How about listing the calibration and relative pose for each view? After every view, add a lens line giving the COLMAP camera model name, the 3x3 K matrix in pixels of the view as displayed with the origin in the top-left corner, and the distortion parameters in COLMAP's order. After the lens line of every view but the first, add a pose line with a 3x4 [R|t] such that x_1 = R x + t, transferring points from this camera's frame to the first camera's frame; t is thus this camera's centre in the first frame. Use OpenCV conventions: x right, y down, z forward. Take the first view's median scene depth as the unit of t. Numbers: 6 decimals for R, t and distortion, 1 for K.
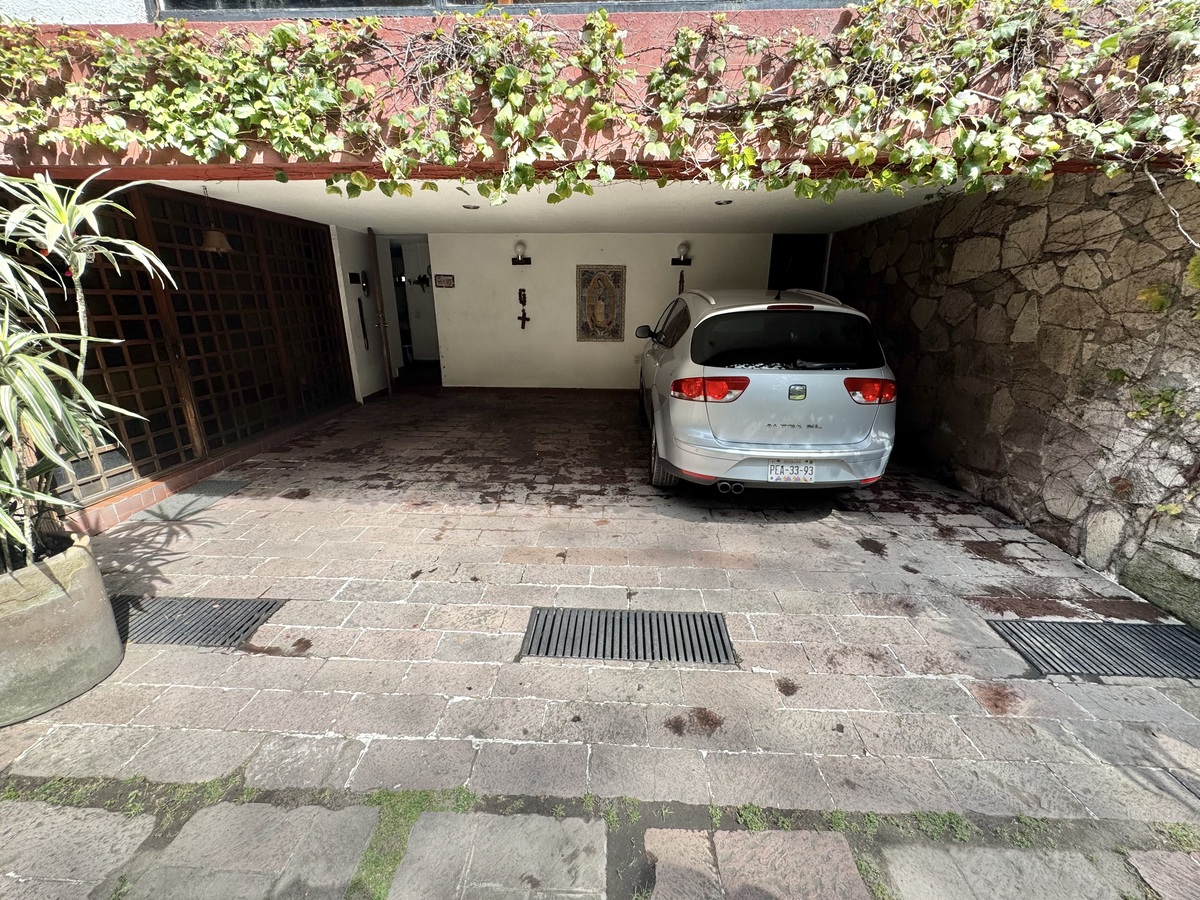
lens RADIAL K [[480.4, 0, 600.7], [0, 480.4, 446.4], [0, 0, 1]] dist [-0.002039, 0.000080]
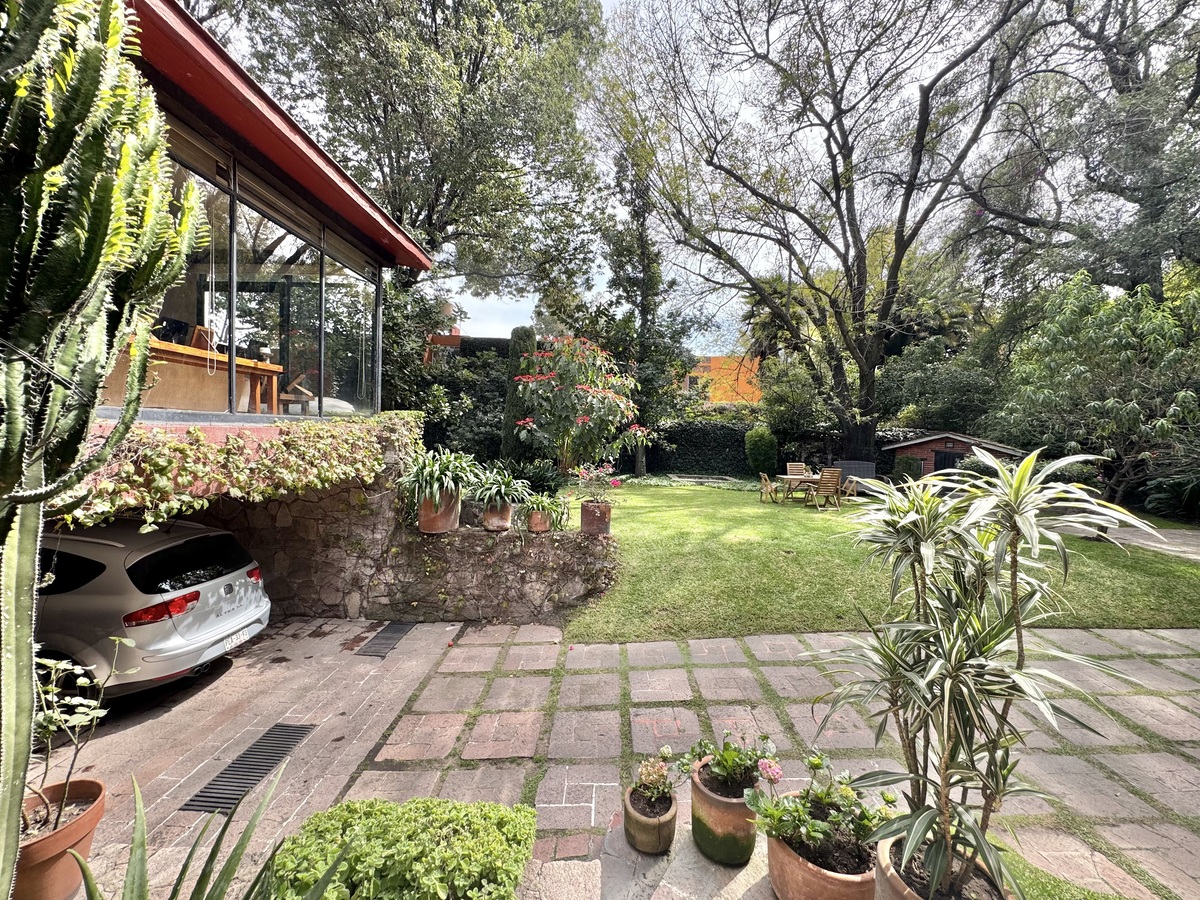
lens RADIAL K [[480.4, 0, 598.3], [0, 480.4, 448.3], [0, 0, 1]] dist [-0.002039, 0.000080]
pose [[-0.031300, -0.035792, 0.998869, -1.297925], [0.271505, 0.961478, 0.042959, -0.319723], [-0.961928, 0.272543, -0.020377, -0.302314]]
